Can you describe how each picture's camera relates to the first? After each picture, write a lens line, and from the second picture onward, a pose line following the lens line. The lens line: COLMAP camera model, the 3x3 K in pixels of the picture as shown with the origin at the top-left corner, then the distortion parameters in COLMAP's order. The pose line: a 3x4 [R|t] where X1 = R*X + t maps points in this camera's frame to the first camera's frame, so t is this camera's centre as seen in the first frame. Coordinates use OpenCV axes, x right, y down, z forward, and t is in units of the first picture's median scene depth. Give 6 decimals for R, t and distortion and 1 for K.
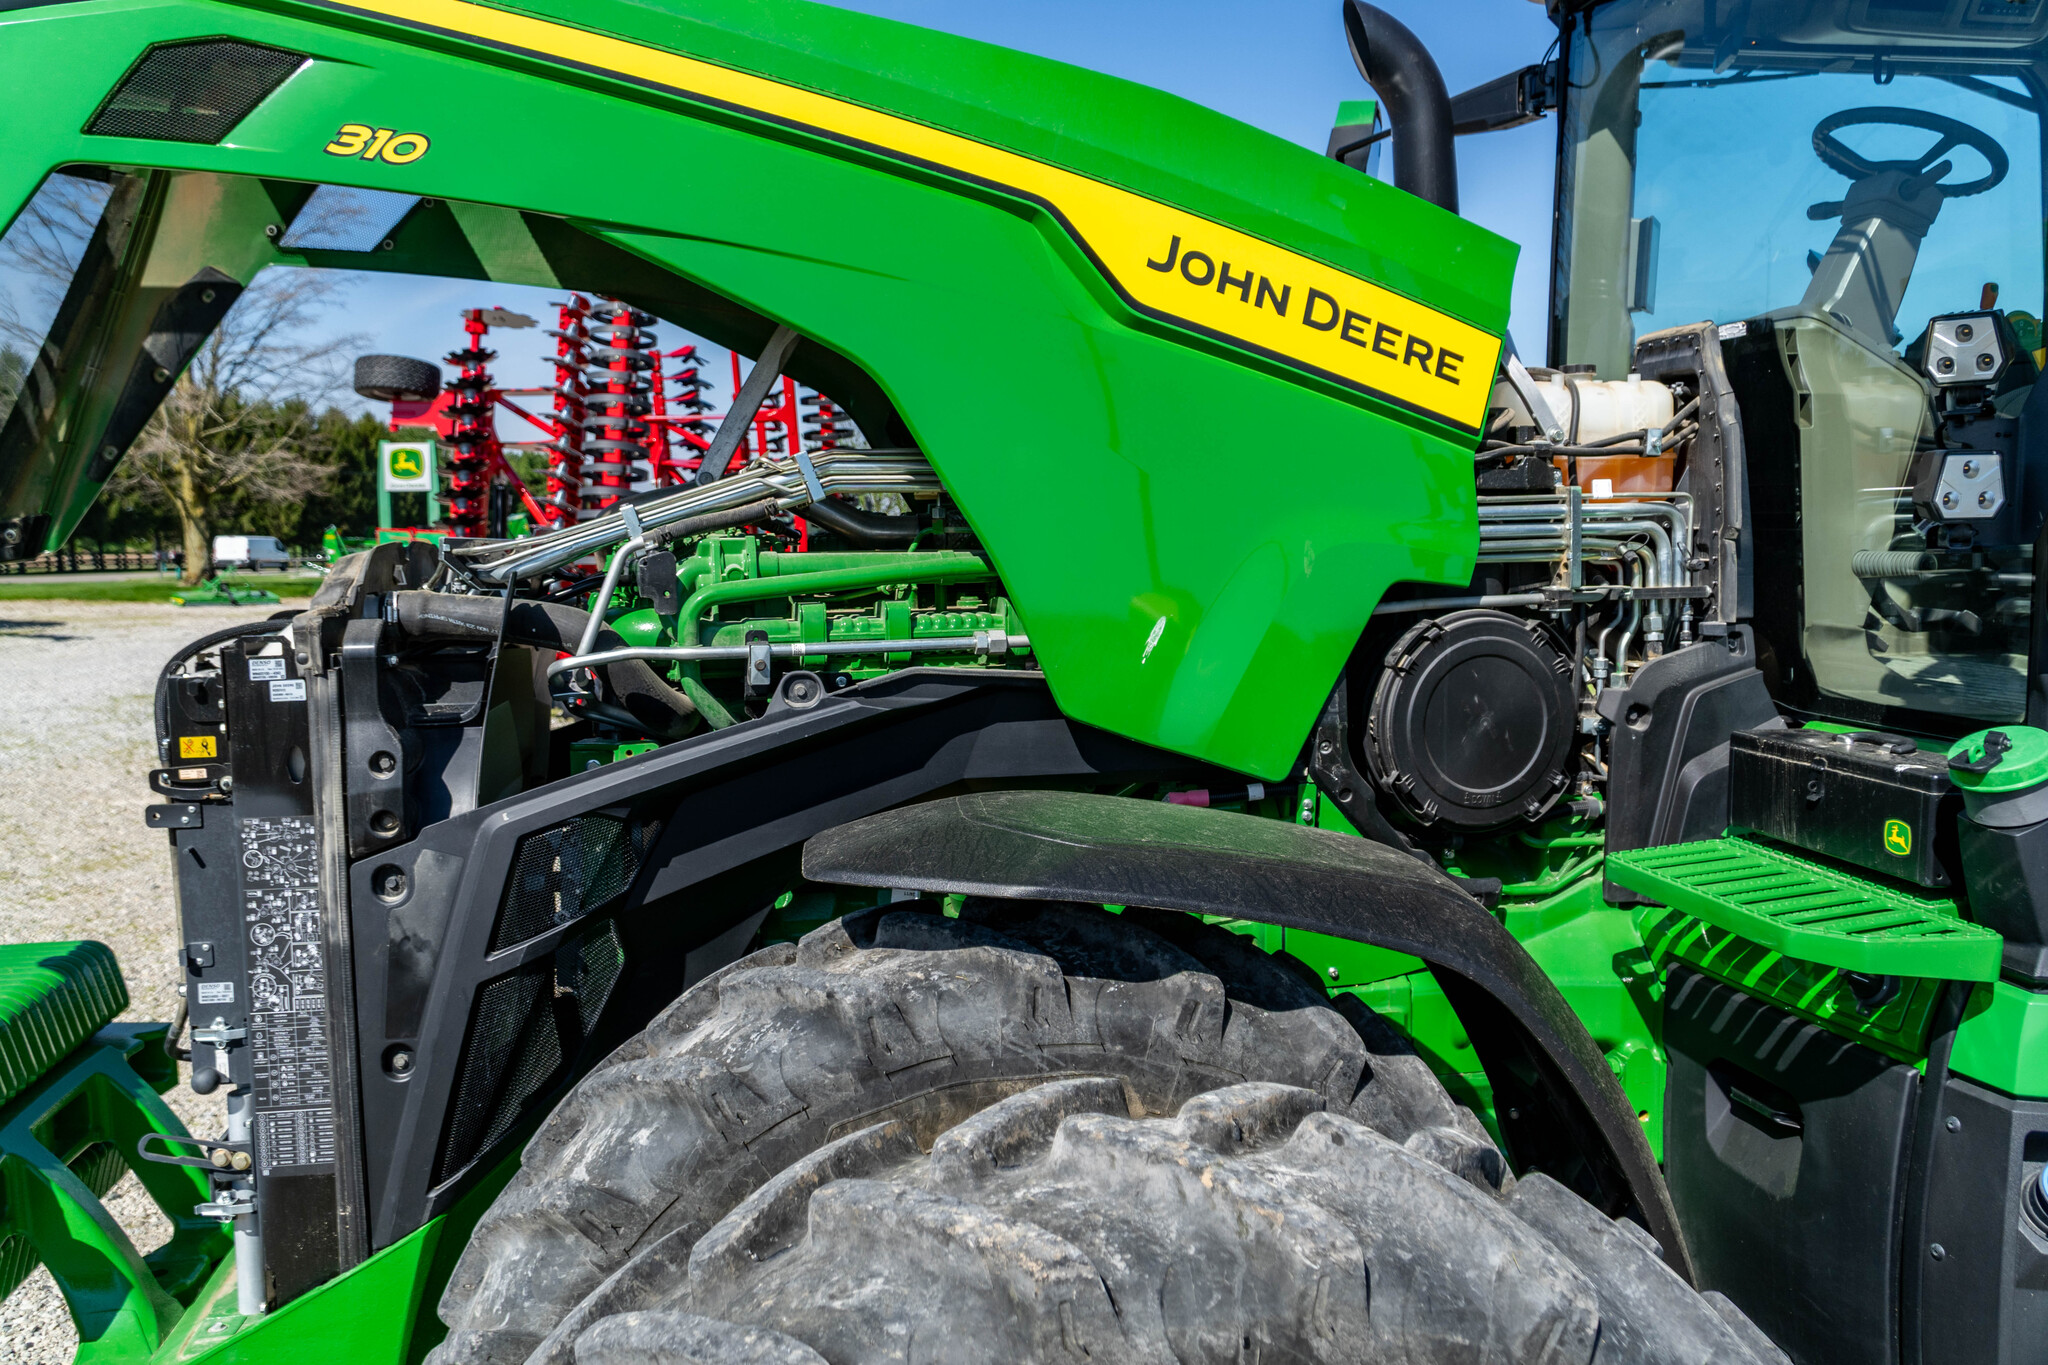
lens RADIAL K [[1629.5, 0, 1024.0], [0, 1629.5, 682.5], [0, 0, 1]] dist [0.003197, 0.002010]
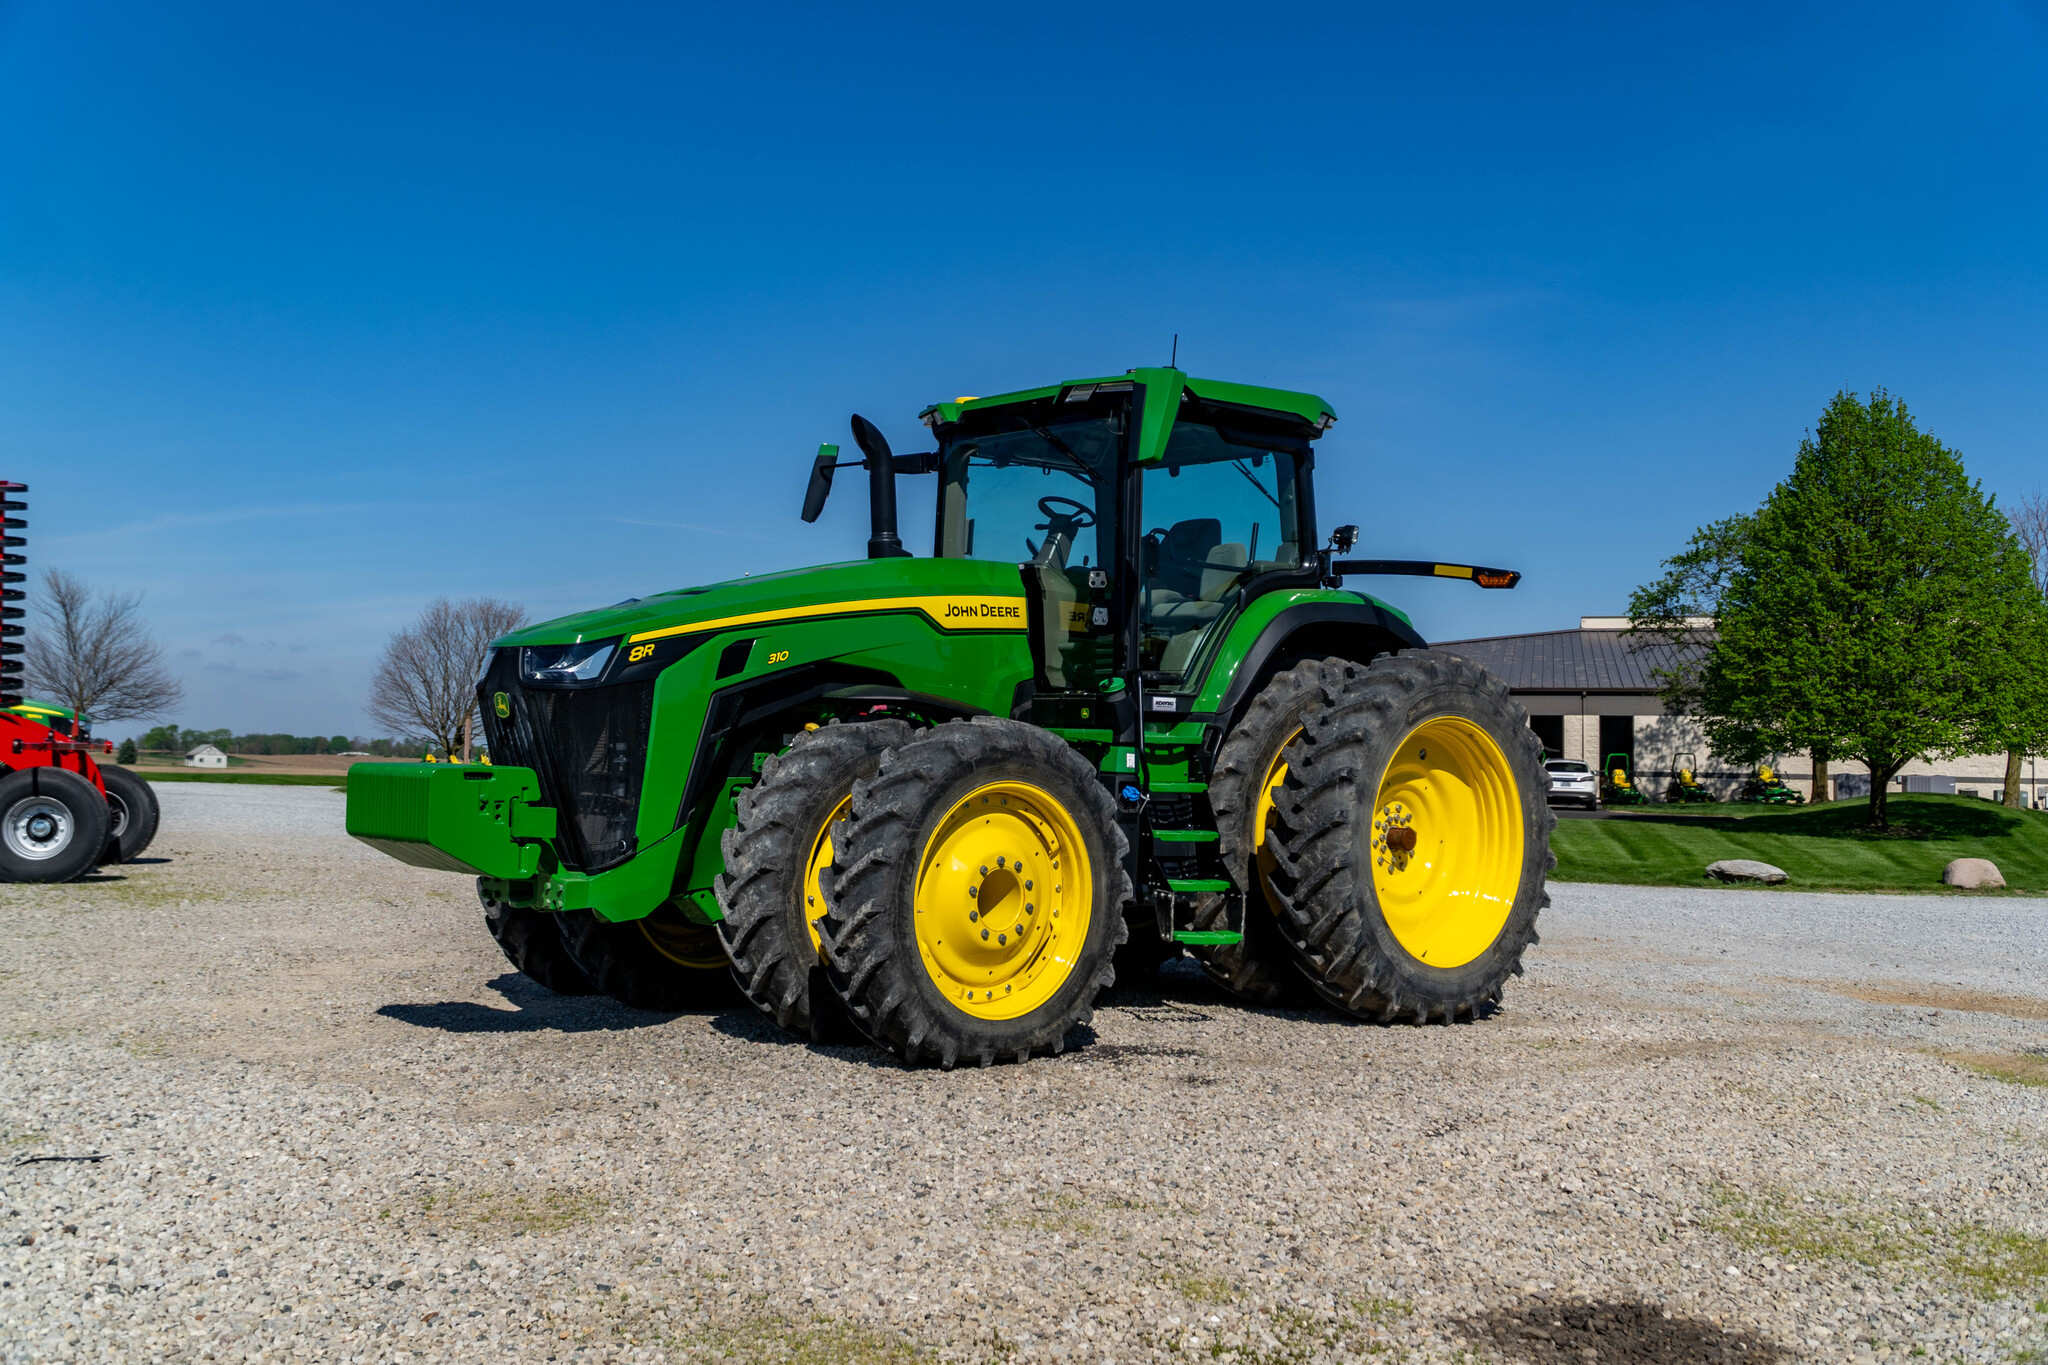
lens RADIAL K [[1966.7, 0, 1024.0], [0, 1966.7, 682.5], [0, 0, 1]] dist [0.058128, -0.004918]
pose [[0.846924, 0.047352, 0.529601, -0.255270], [0.020785, 0.992317, -0.121963, 0.075644], [-0.531307, 0.114302, 0.839433, -0.349315]]
